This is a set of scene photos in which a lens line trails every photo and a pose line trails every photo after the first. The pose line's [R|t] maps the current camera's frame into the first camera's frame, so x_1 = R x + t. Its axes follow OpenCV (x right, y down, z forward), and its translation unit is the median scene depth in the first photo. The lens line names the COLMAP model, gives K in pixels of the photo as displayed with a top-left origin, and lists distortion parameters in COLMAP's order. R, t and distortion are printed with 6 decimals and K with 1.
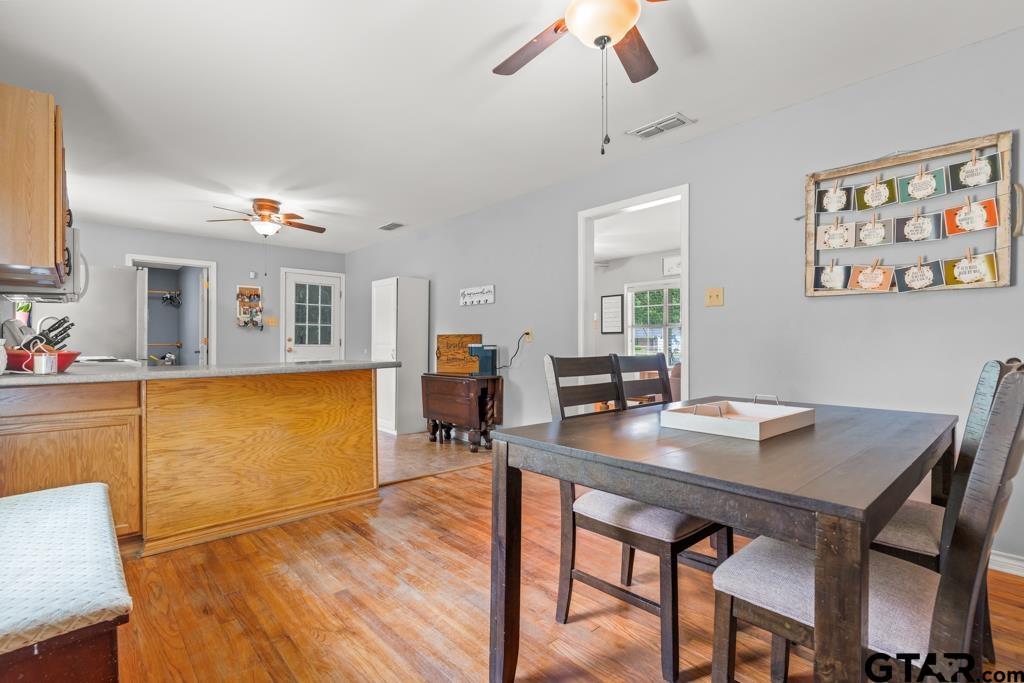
lens RADIAL K [[486.2, 0, 509.8], [0, 486.2, 343.8], [0, 0, 1]] dist [-0.000315, -0.000320]
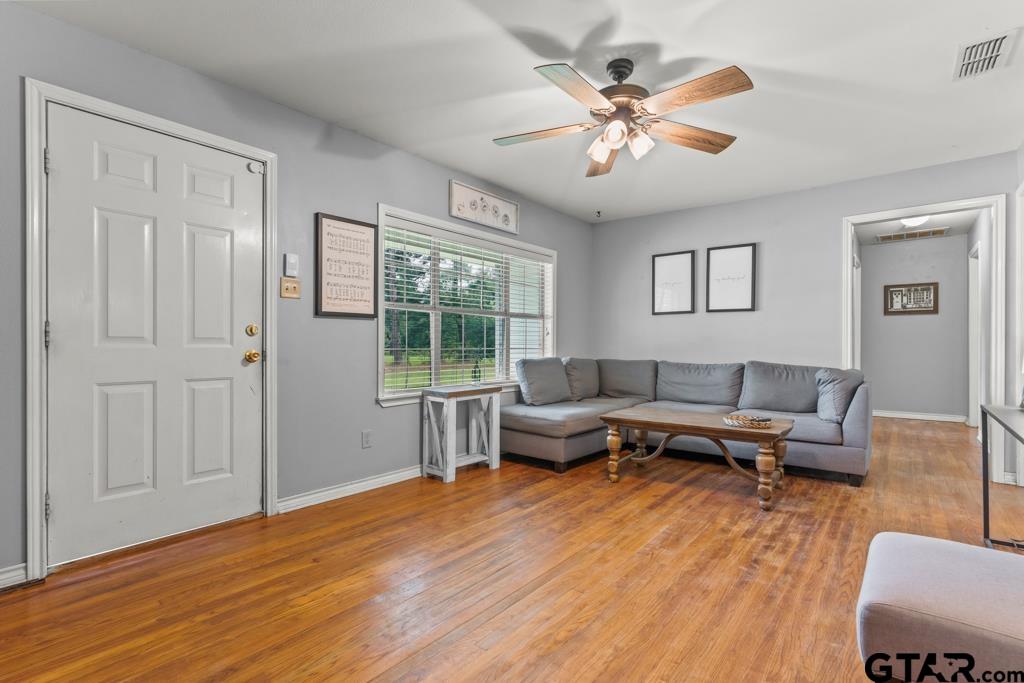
lens RADIAL K [[486.2, 0, 509.8], [0, 486.2, 343.8], [0, 0, 1]] dist [-0.000315, -0.000320]
pose [[-0.147044, 0.001149, 0.989129, -0.230019], [0.003693, 0.999993, -0.000612, 0.004003], [-0.989123, 0.003562, -0.147047, 1.025888]]
